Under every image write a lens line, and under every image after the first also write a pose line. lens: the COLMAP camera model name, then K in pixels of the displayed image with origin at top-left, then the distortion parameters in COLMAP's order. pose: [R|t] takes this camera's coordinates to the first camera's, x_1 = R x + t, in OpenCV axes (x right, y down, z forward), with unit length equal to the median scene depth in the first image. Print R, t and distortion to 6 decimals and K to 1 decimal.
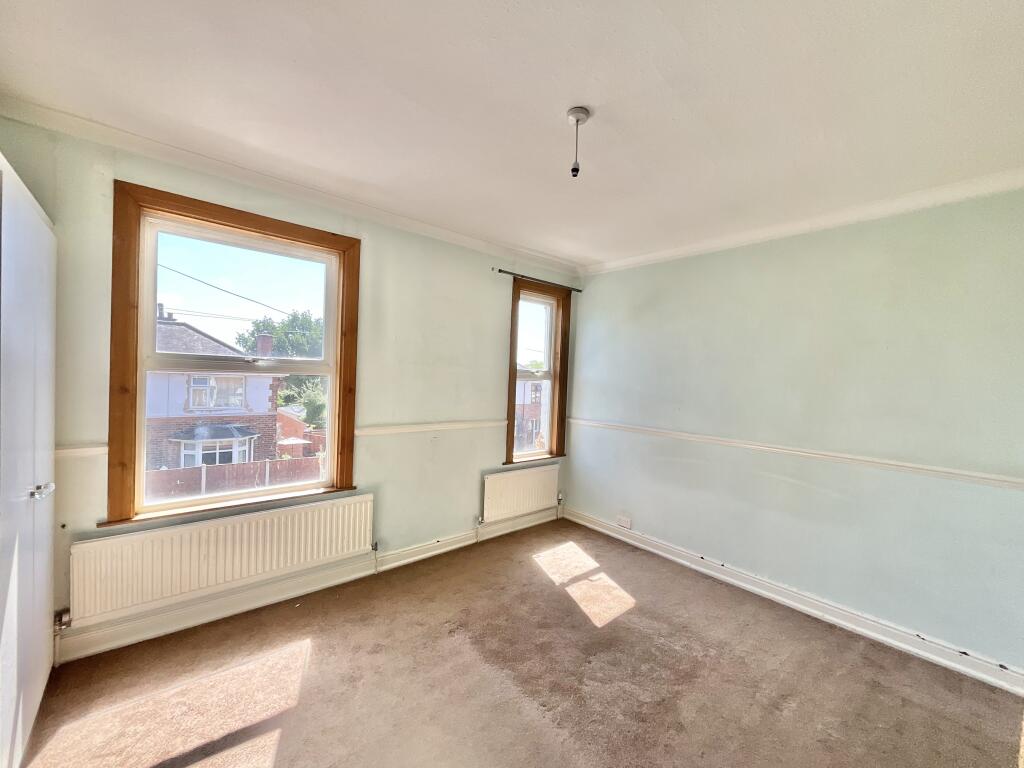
lens RADIAL K [[411.3, 0, 512.0], [0, 411.3, 384.0], [0, 0, 1]] dist [-0.001217, 0.000188]
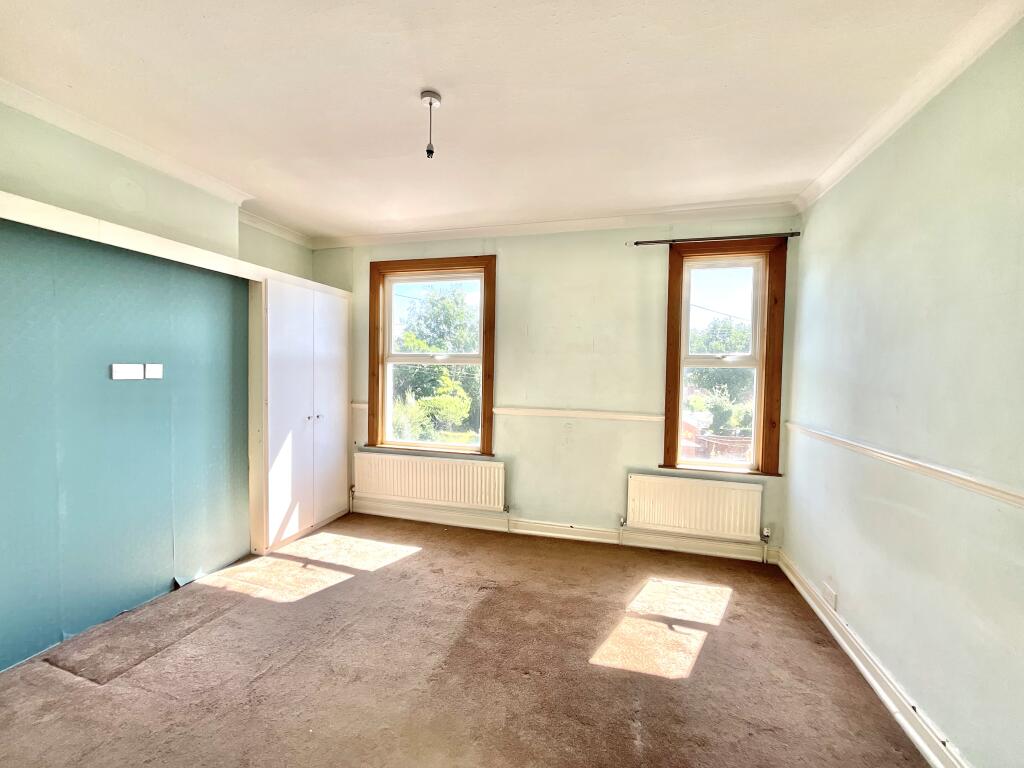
lens RADIAL K [[411.3, 0, 512.0], [0, 411.3, 384.0], [0, 0, 1]] dist [-0.001217, 0.000188]
pose [[0.560353, -0.000653, -0.828254, 0.667556], [-0.015095, 0.999826, -0.011000, 0.049636], [0.828116, 0.018667, 0.560245, 0.346343]]
